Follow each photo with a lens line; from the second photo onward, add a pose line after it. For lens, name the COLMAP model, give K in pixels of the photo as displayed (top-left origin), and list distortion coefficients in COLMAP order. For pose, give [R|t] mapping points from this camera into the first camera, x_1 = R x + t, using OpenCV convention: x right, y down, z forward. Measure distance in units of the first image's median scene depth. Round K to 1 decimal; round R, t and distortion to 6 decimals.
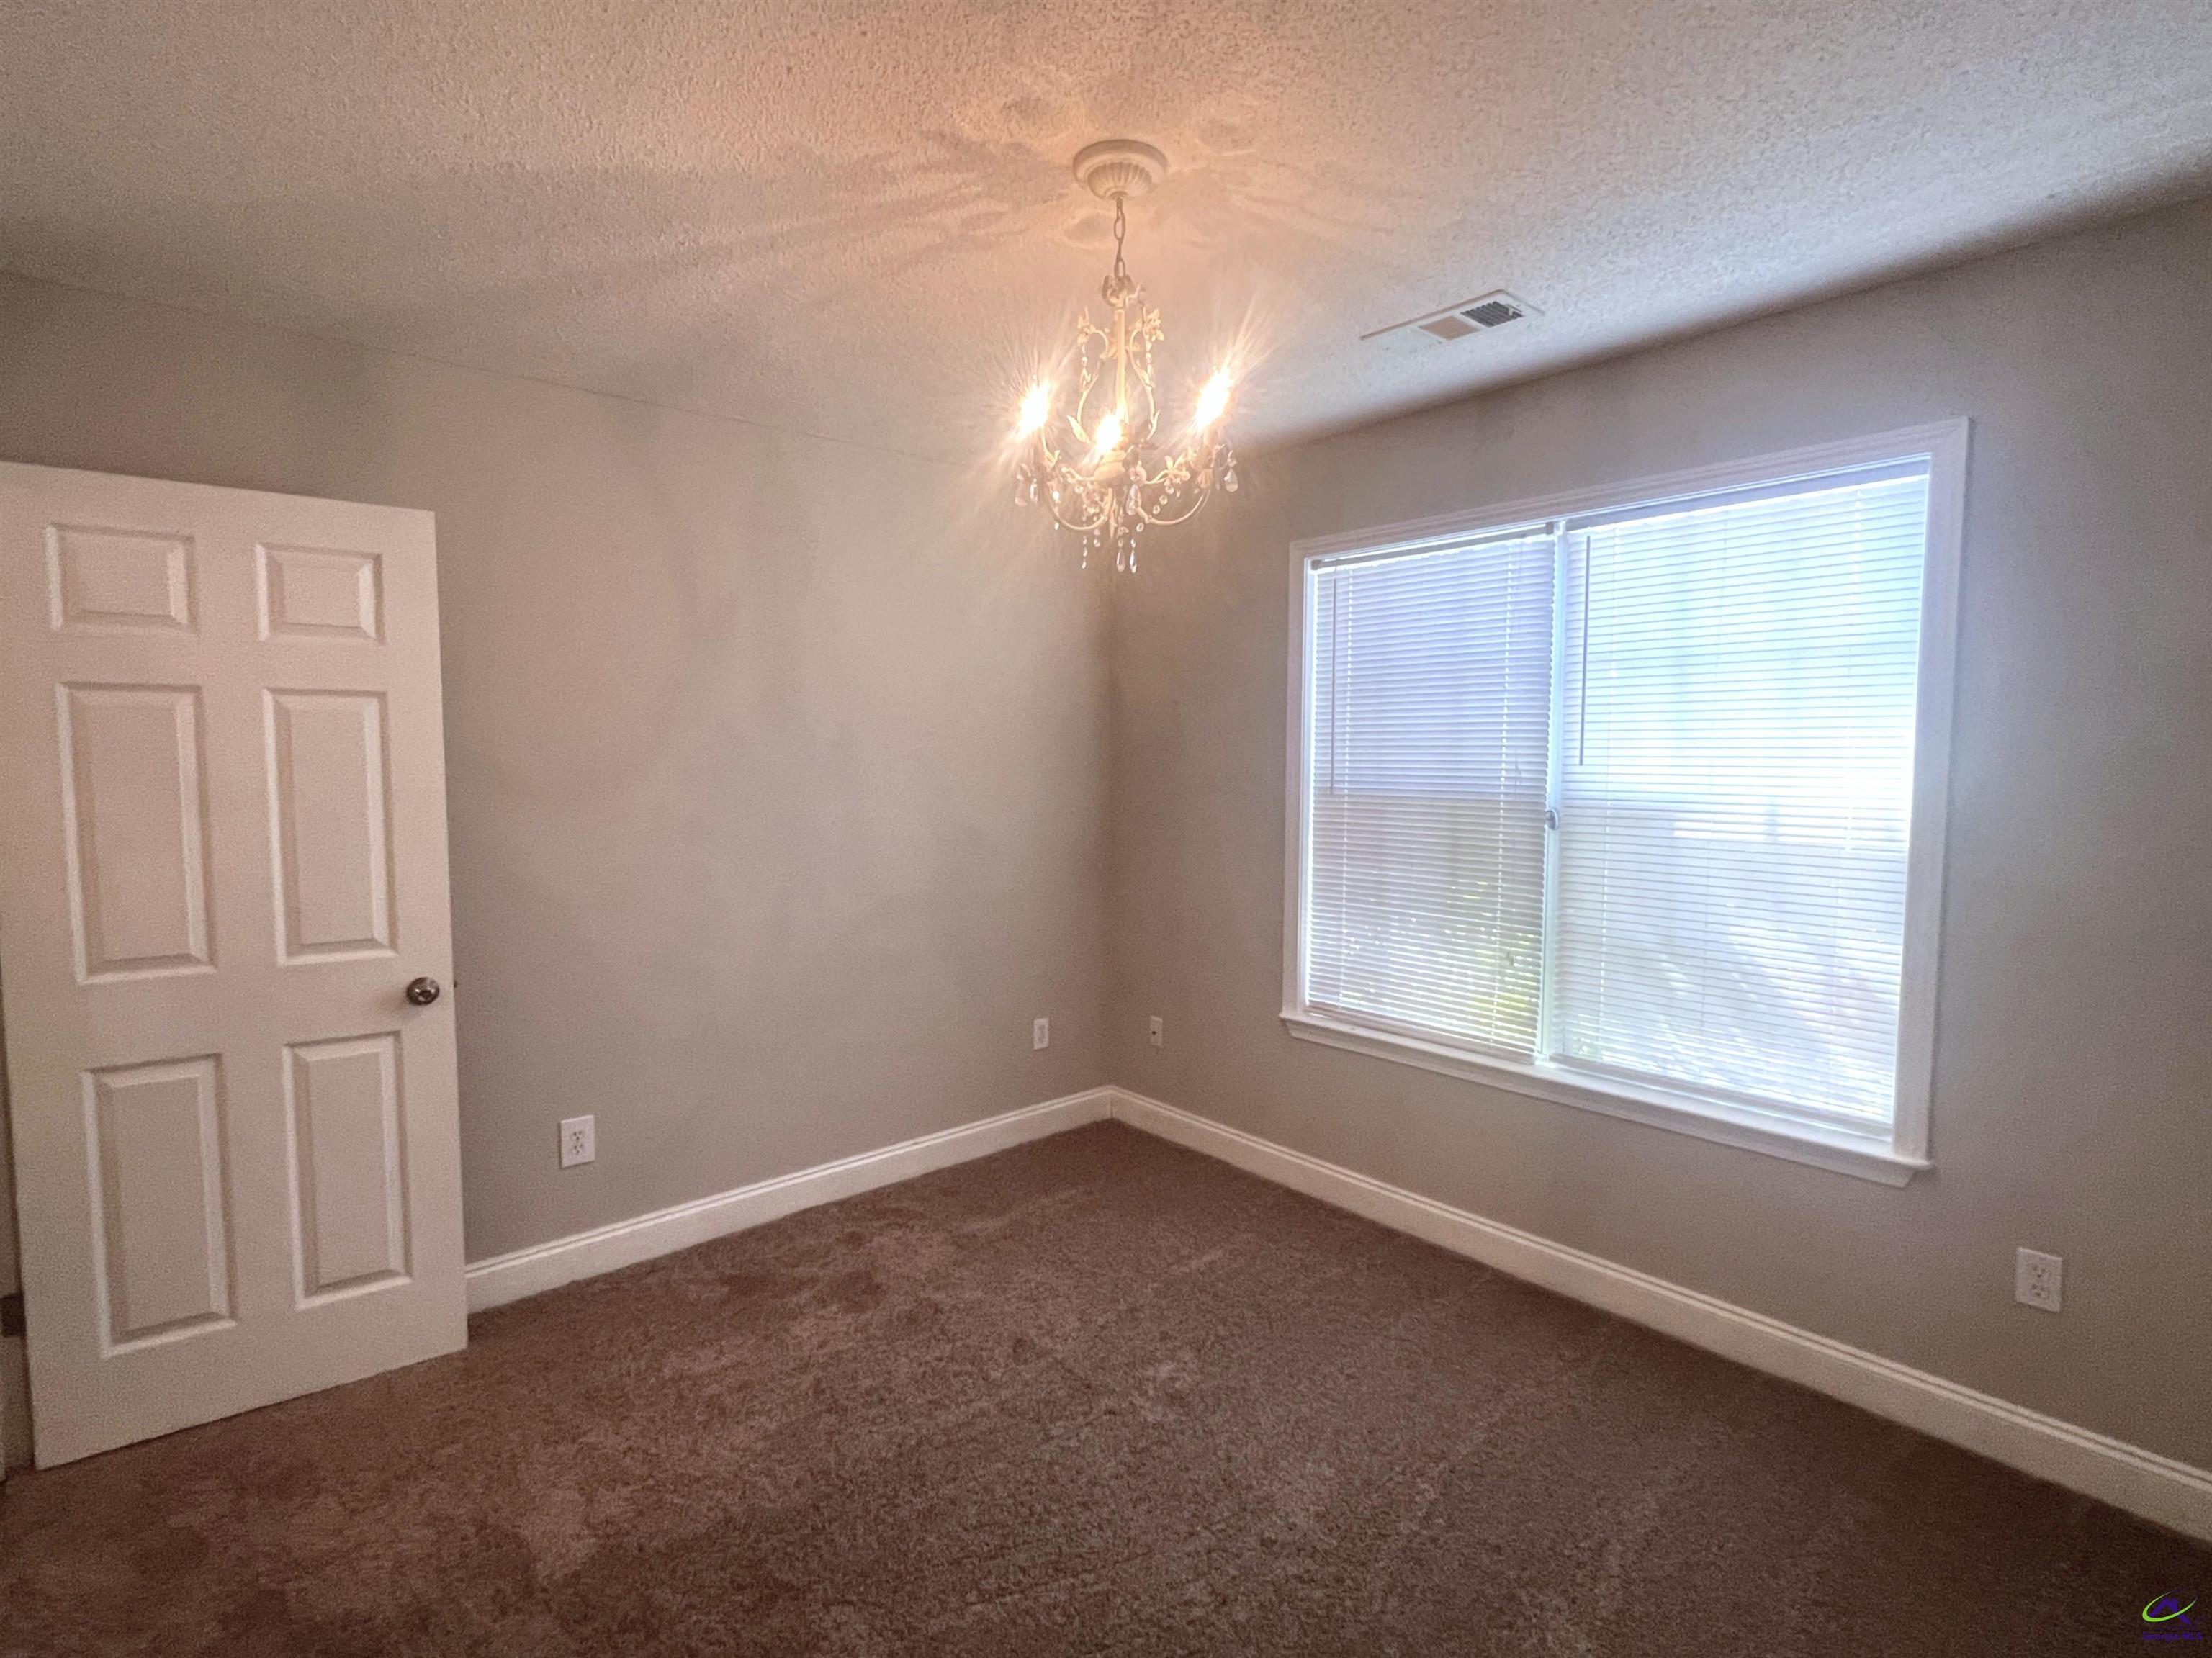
lens RADIAL K [[1063.0, 0, 1100.9], [0, 1063.0, 826.6], [0, 0, 1]] dist [-0.003553, 0.001830]
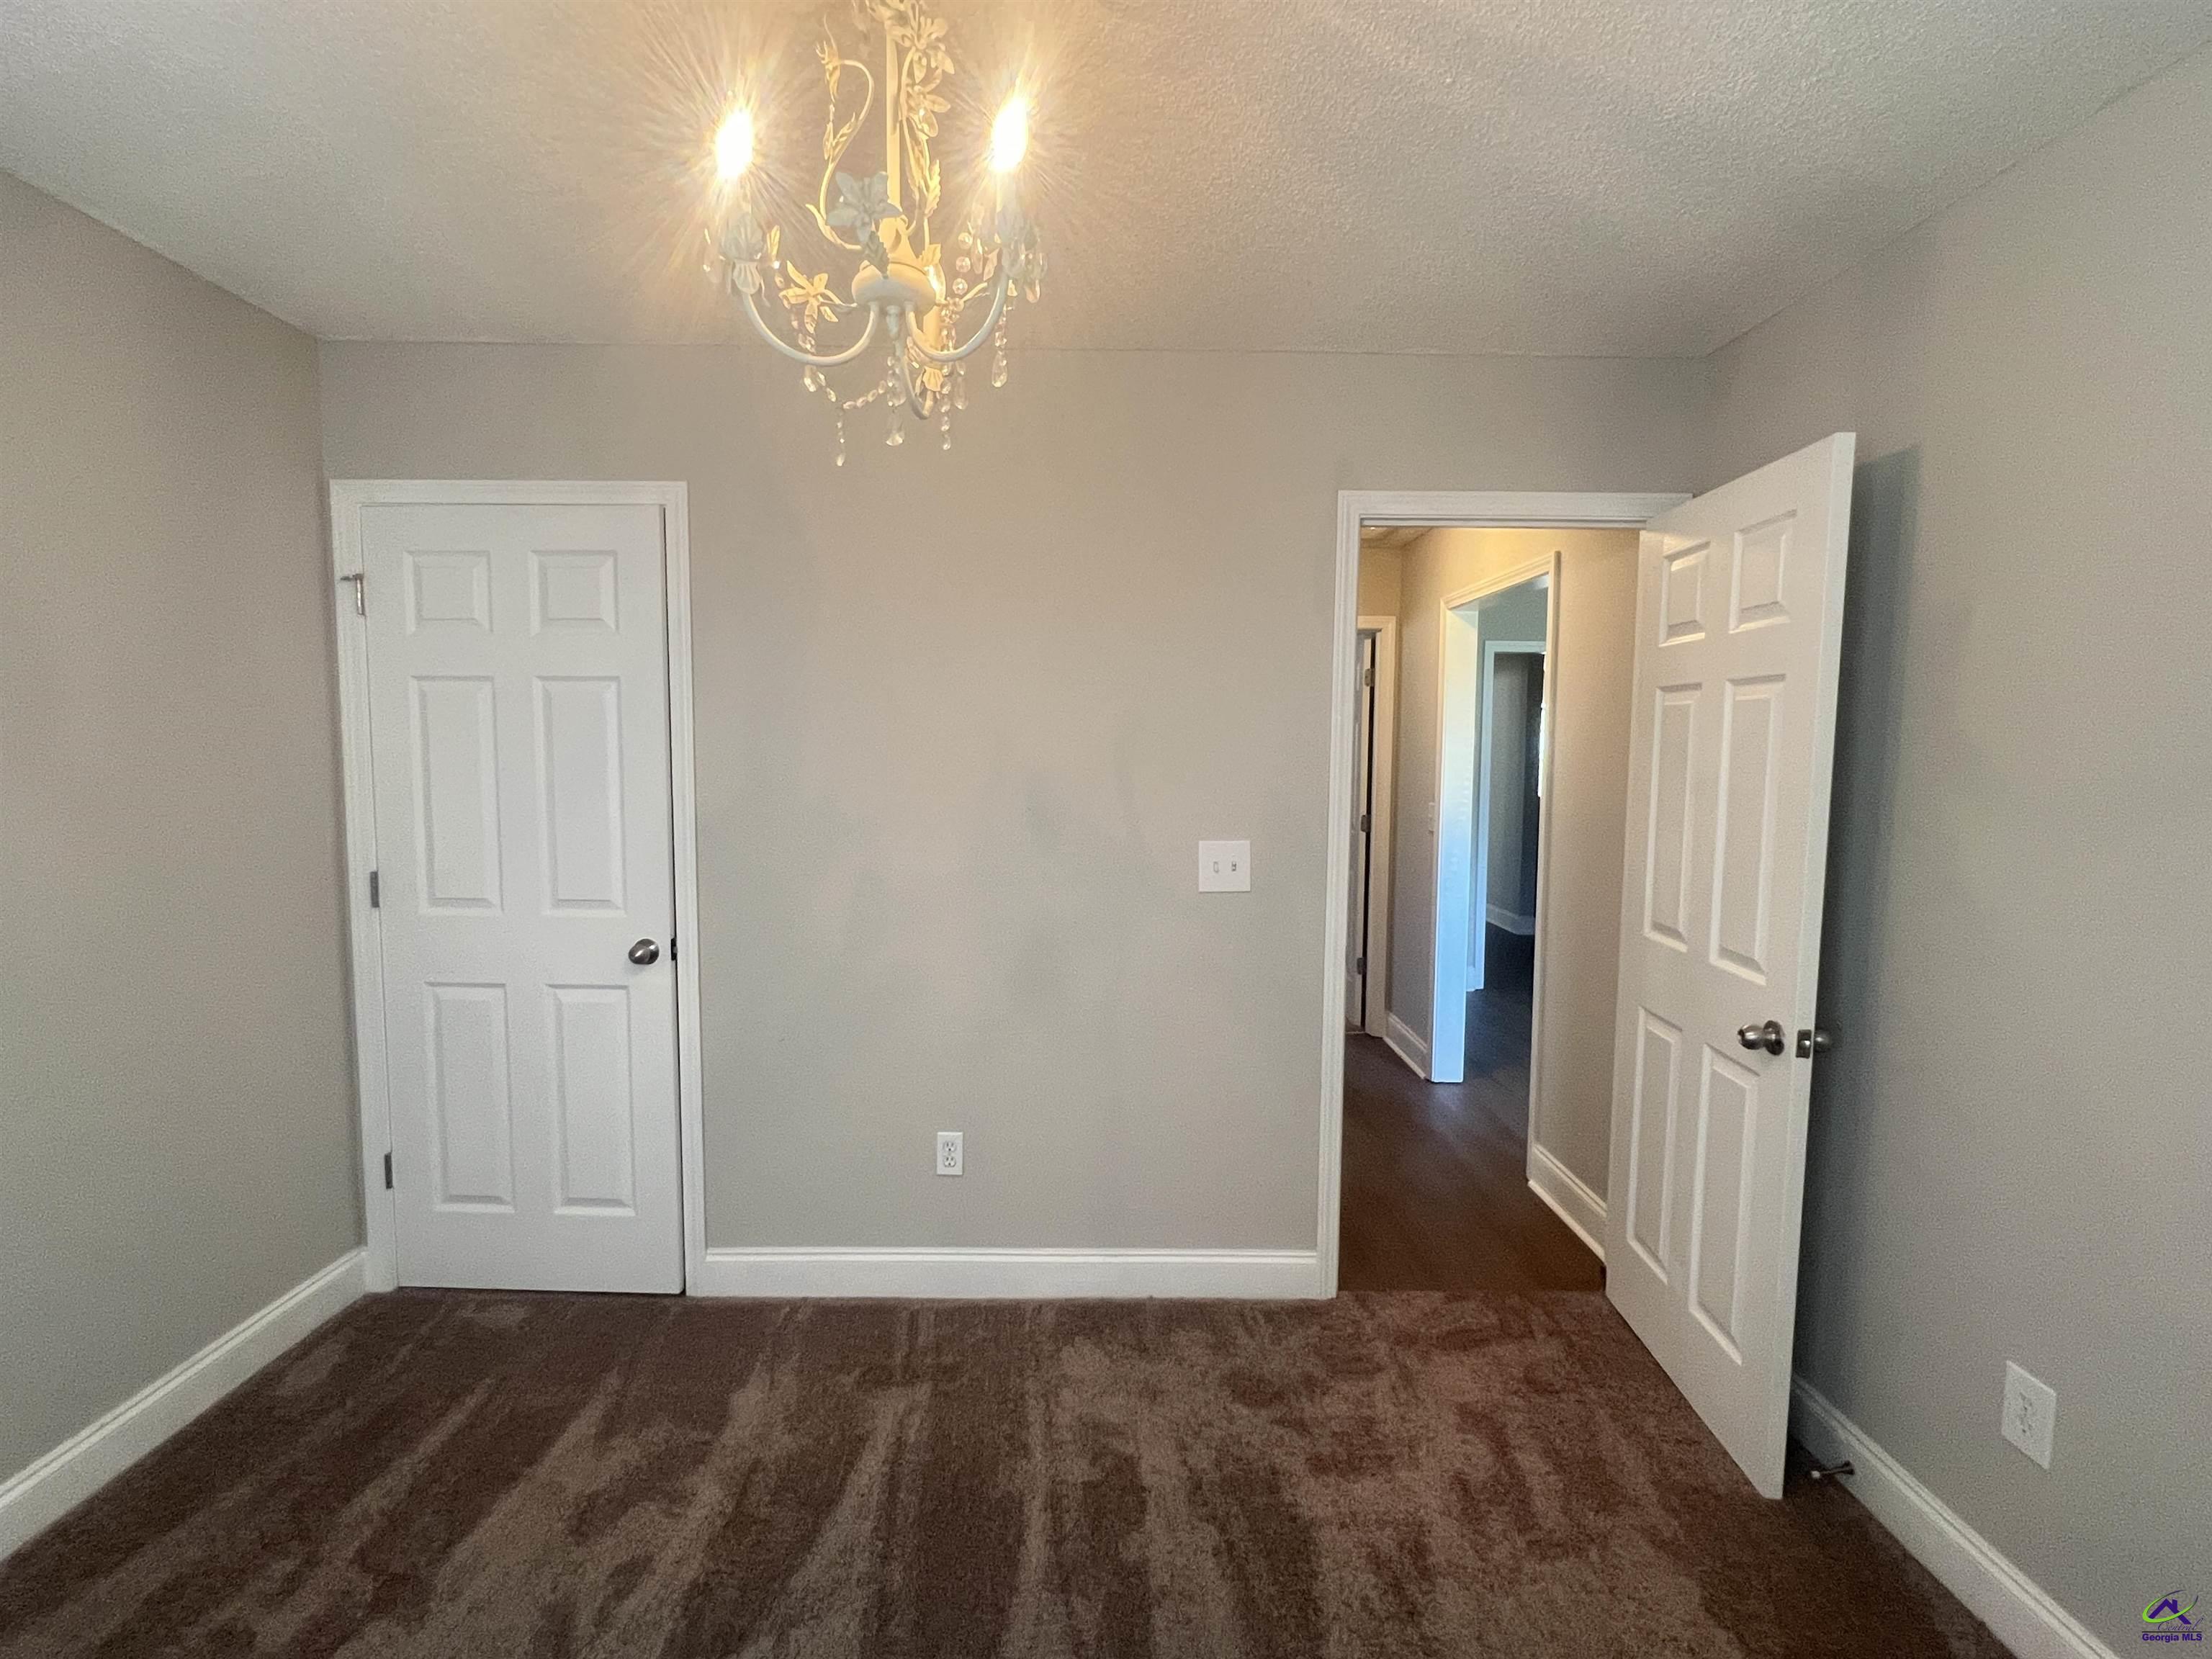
lens RADIAL K [[1063.1, 0, 1100.9], [0, 1063.1, 827.1], [0, 0, 1]] dist [-0.003553, 0.001830]
pose [[-0.662052, 0.051274, -0.747702, 0.264761], [-0.066086, 0.989777, 0.126390, -0.064379], [0.746539, 0.133089, -0.651895, 0.967406]]
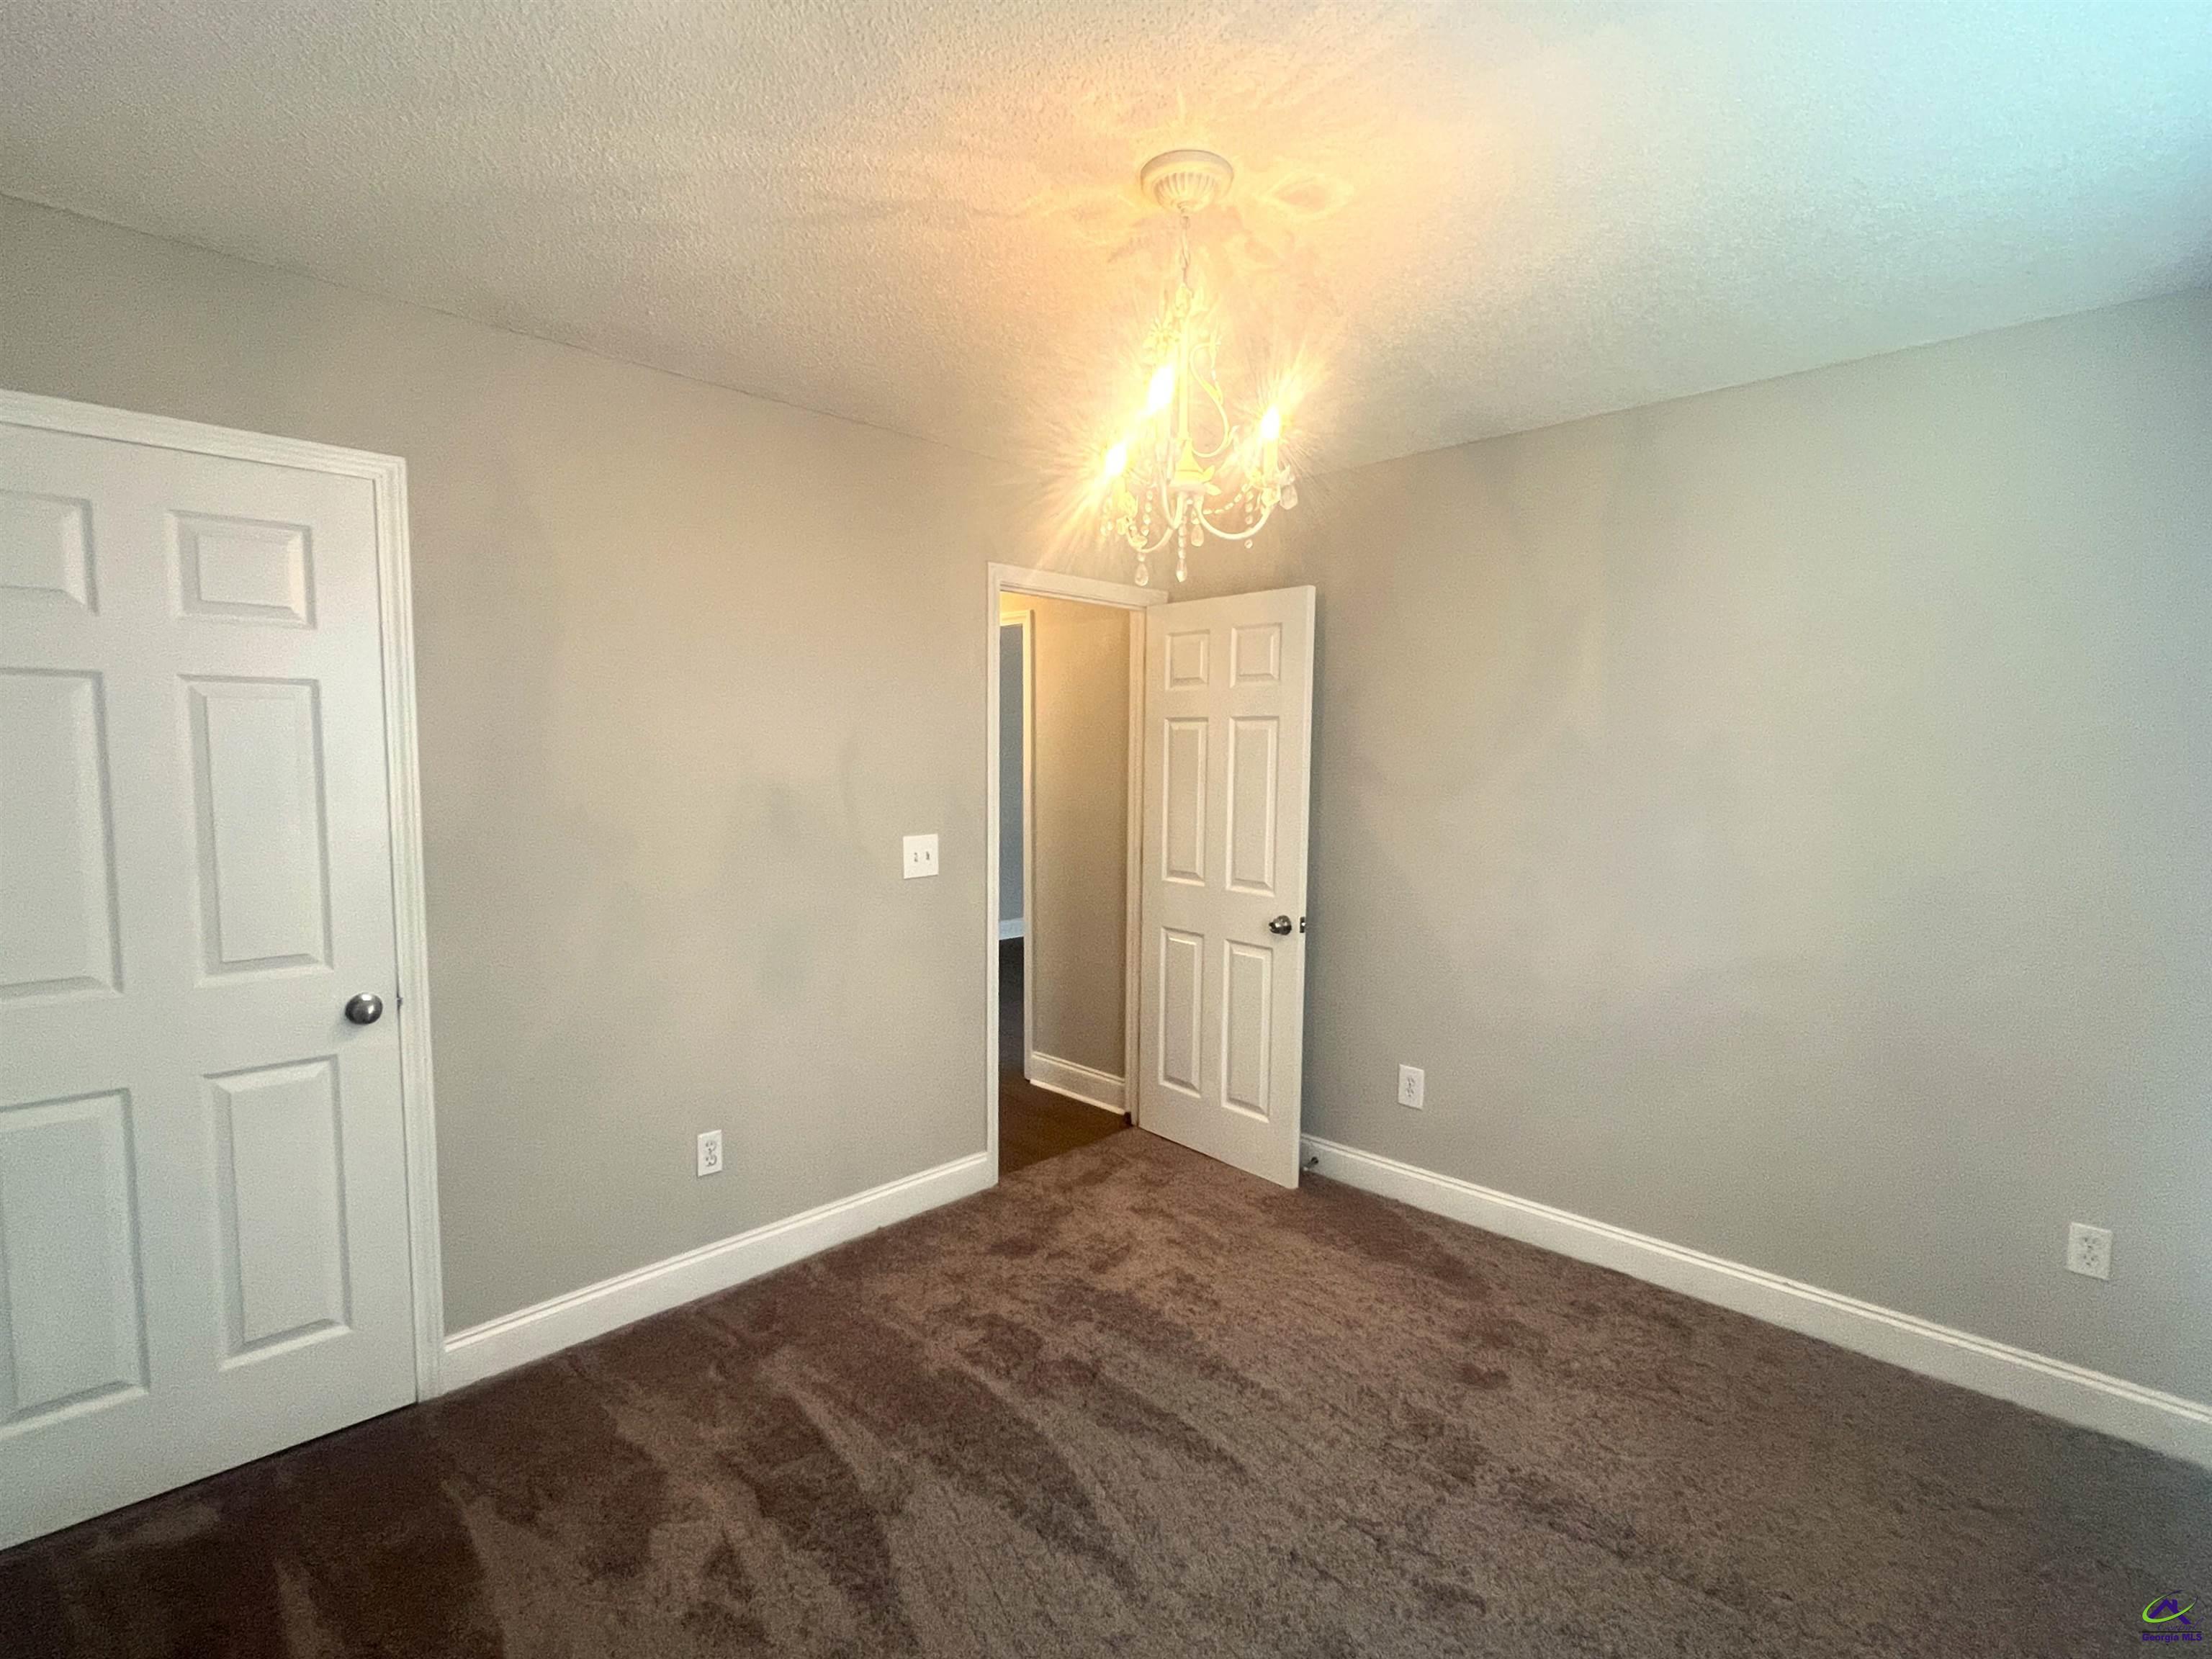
lens RADIAL K [[1063.1, 0, 1100.9], [0, 1063.1, 827.1], [0, 0, 1]] dist [-0.003553, 0.001830]
pose [[0.074682, 0.069815, -0.994761, 0.647035], [-0.082208, 0.994582, 0.063630, -0.039718], [0.993813, 0.077025, 0.080017, 0.542774]]
